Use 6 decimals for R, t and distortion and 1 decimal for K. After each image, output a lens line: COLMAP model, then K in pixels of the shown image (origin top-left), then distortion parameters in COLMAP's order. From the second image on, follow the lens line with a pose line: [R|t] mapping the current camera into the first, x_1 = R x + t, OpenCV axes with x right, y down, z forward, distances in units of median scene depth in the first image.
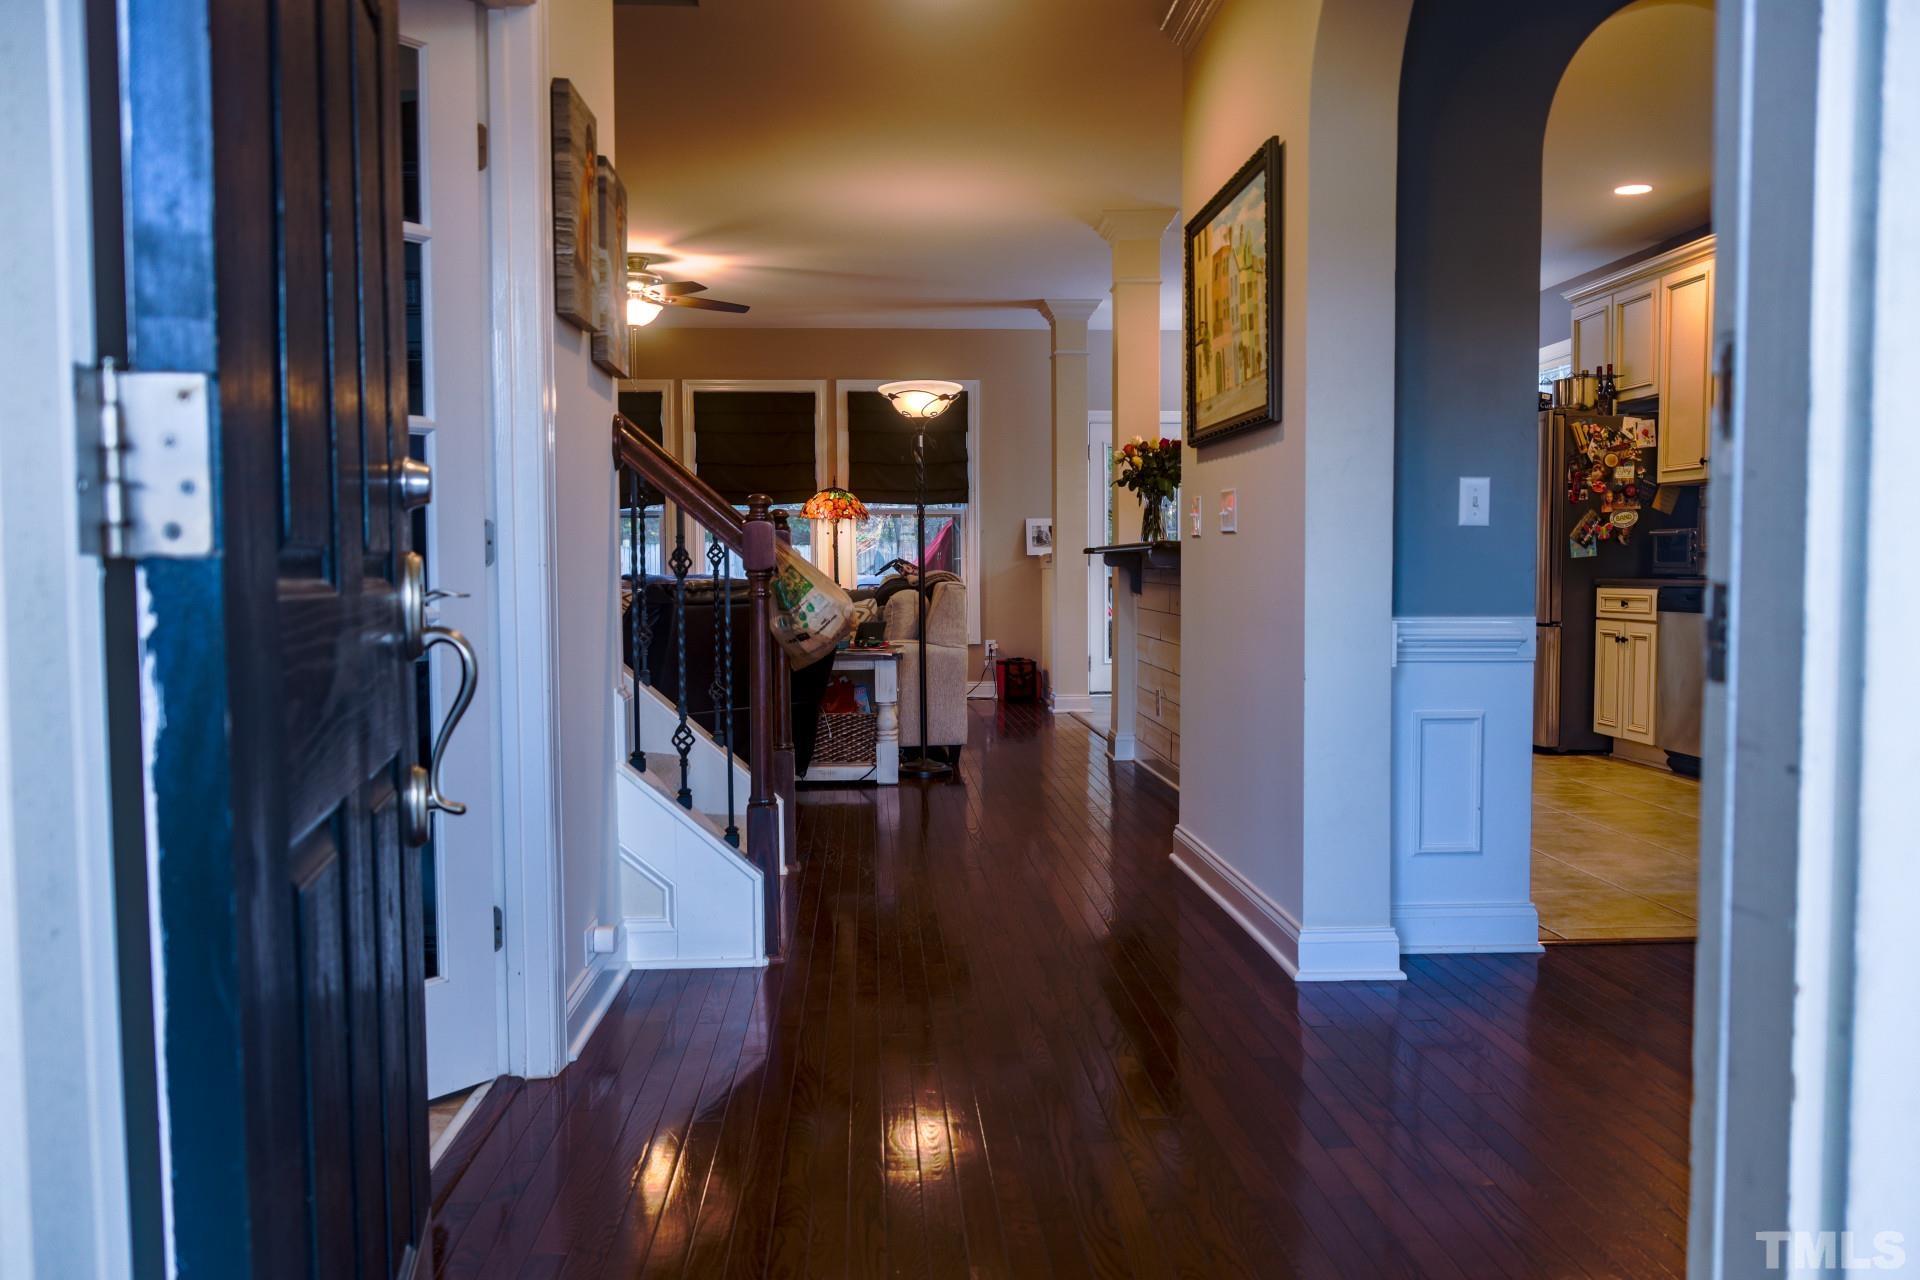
lens RADIAL K [[1498.2, 0, 948.6], [0, 1498.2, 660.1], [0, 0, 1]] dist [-0.002735, -0.010125]
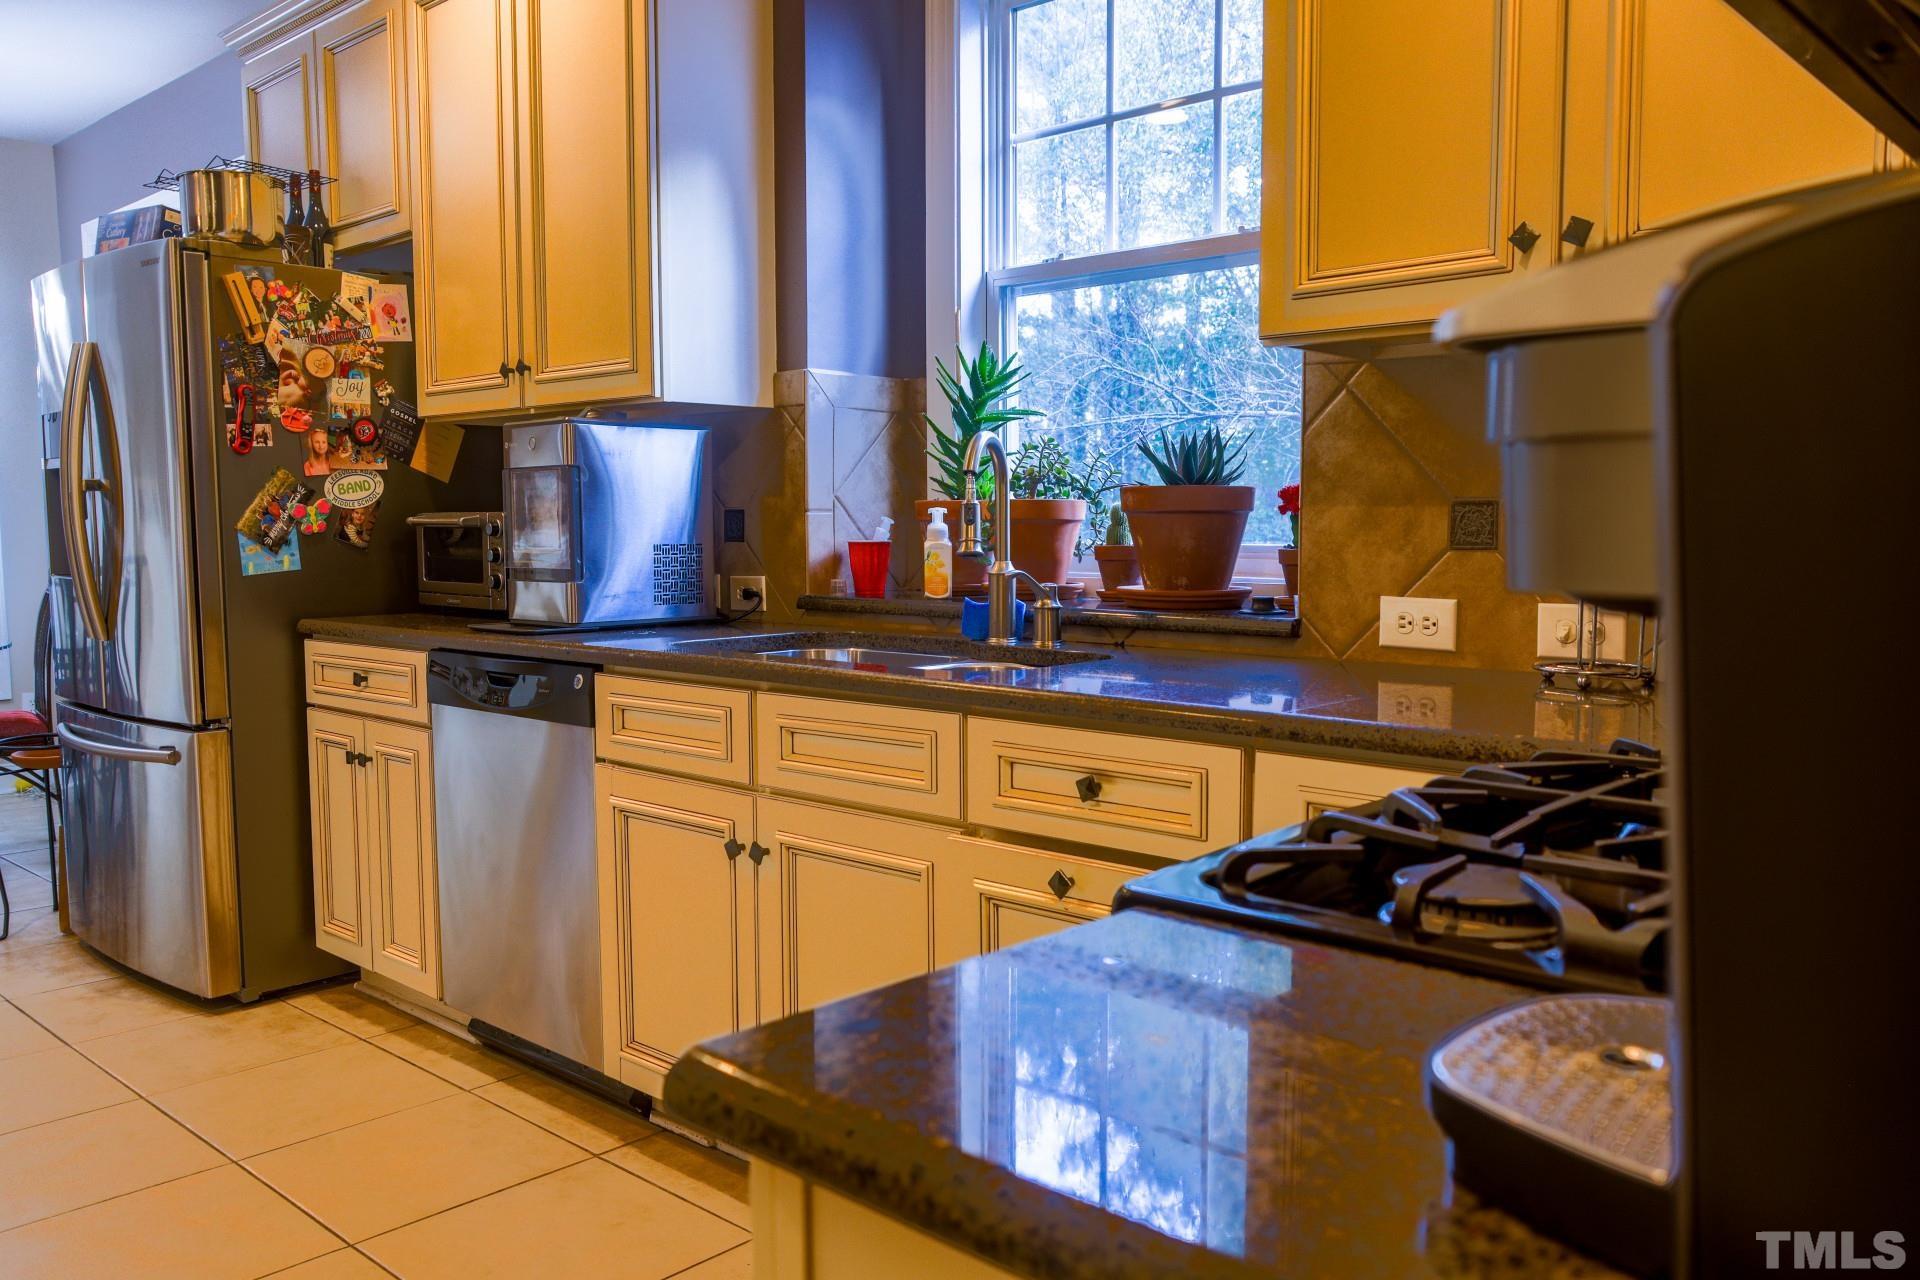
lens RADIAL K [[1498.2, 0, 957.2], [0, 1498.2, 651.6], [0, 0, 1]] dist [-0.002735, -0.010125]
pose [[0.722952, -0.061519, 0.688154, 0.260606], [0.040793, 0.998091, 0.046371, -0.057701], [-0.689693, -0.005452, 0.724081, 0.526570]]
